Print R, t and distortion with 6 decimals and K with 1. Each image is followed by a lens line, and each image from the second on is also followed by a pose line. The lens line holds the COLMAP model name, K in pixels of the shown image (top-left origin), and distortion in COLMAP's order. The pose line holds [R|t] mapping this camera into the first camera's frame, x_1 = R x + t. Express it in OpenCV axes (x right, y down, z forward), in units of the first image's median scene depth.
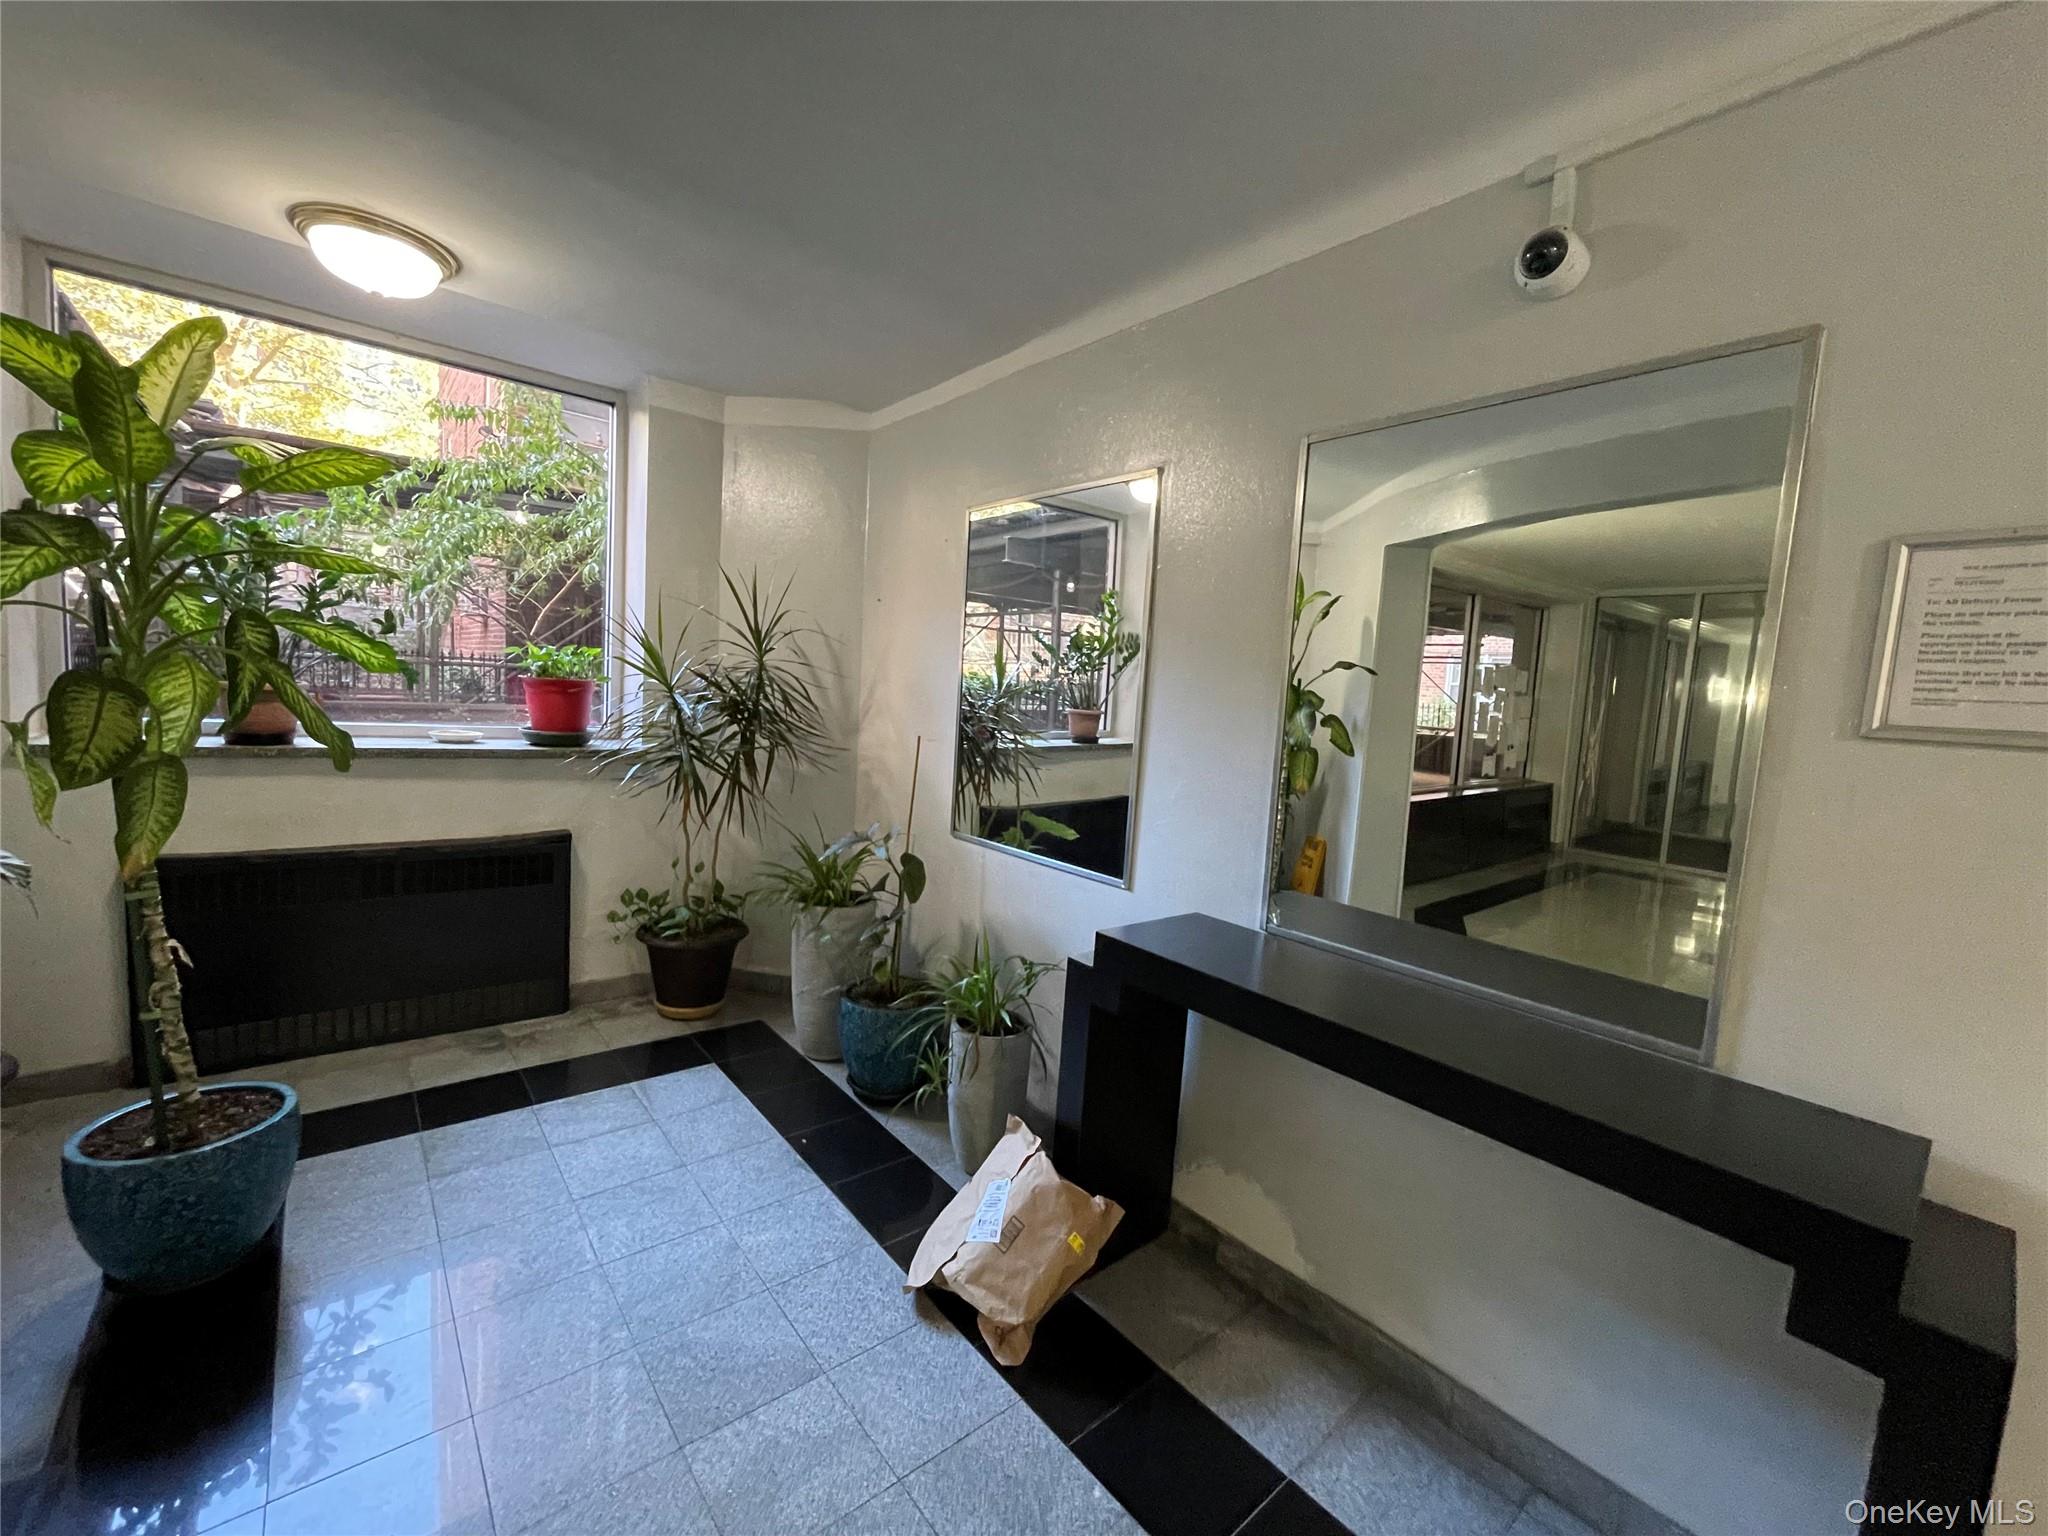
lens RADIAL K [[828.5, 0, 1019.5], [0, 828.5, 767.7], [0, 0, 1]] dist [-0.004813, -0.000371]
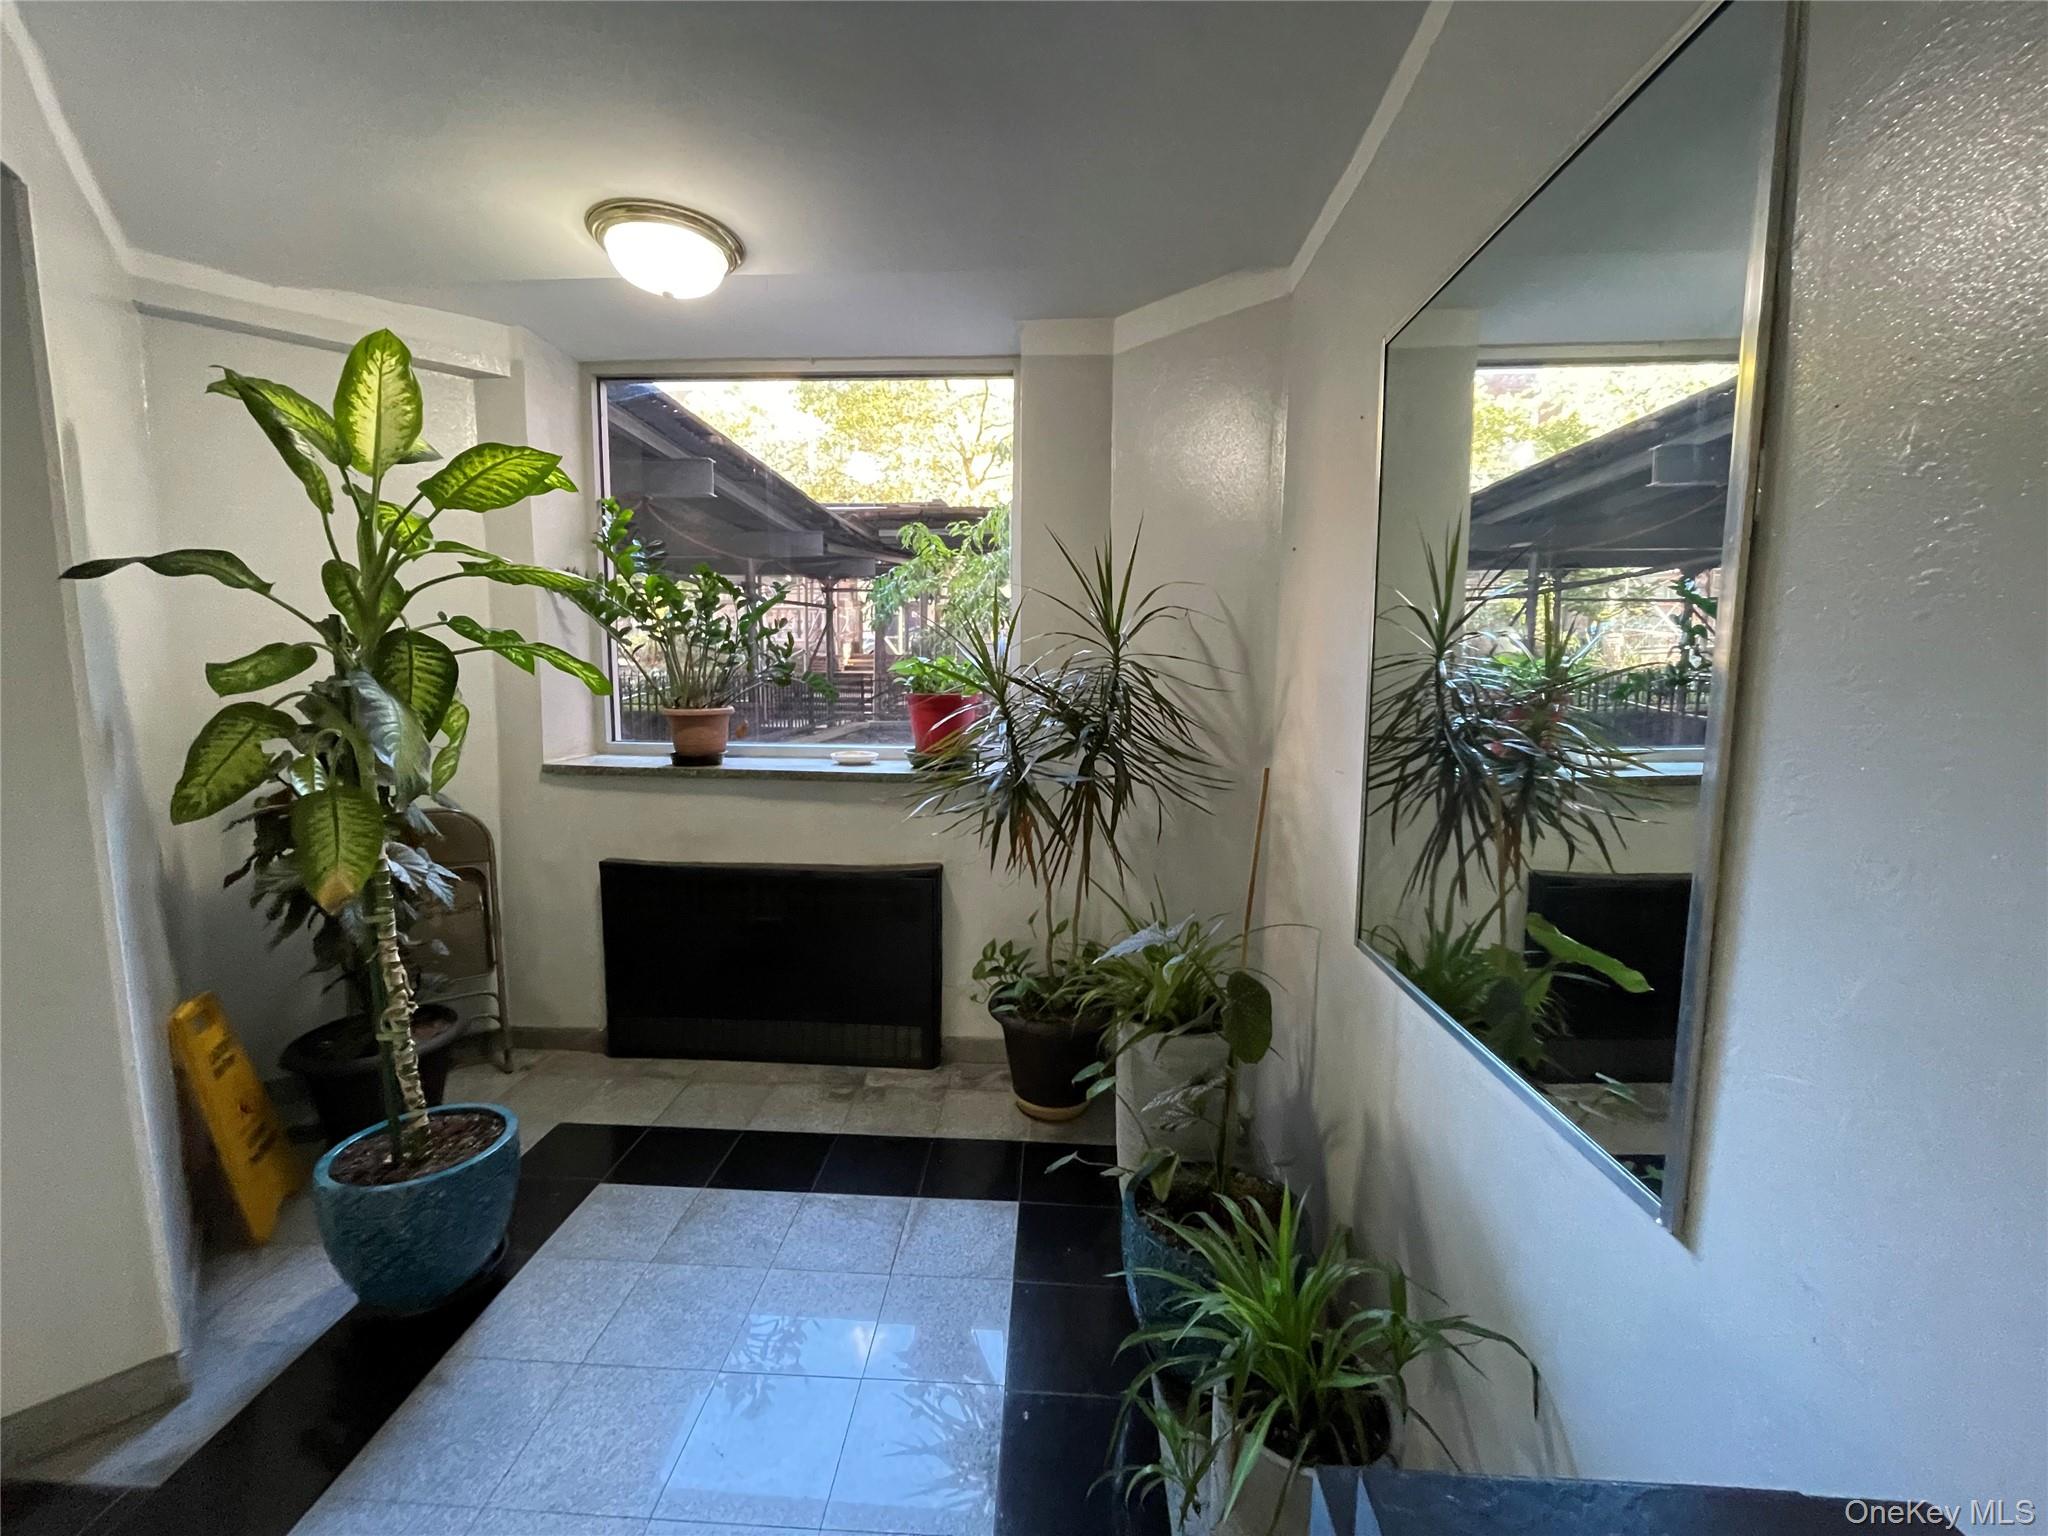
lens RADIAL K [[828.5, 0, 1011.7], [0, 828.5, 771.6], [0, 0, 1]] dist [-0.004813, -0.000371]
pose [[0.734470, 0.018288, -0.678395, 0.114681], [-0.024758, 0.999693, 0.000146, -0.026756], [0.678189, 0.016688, 0.734698, 0.411639]]
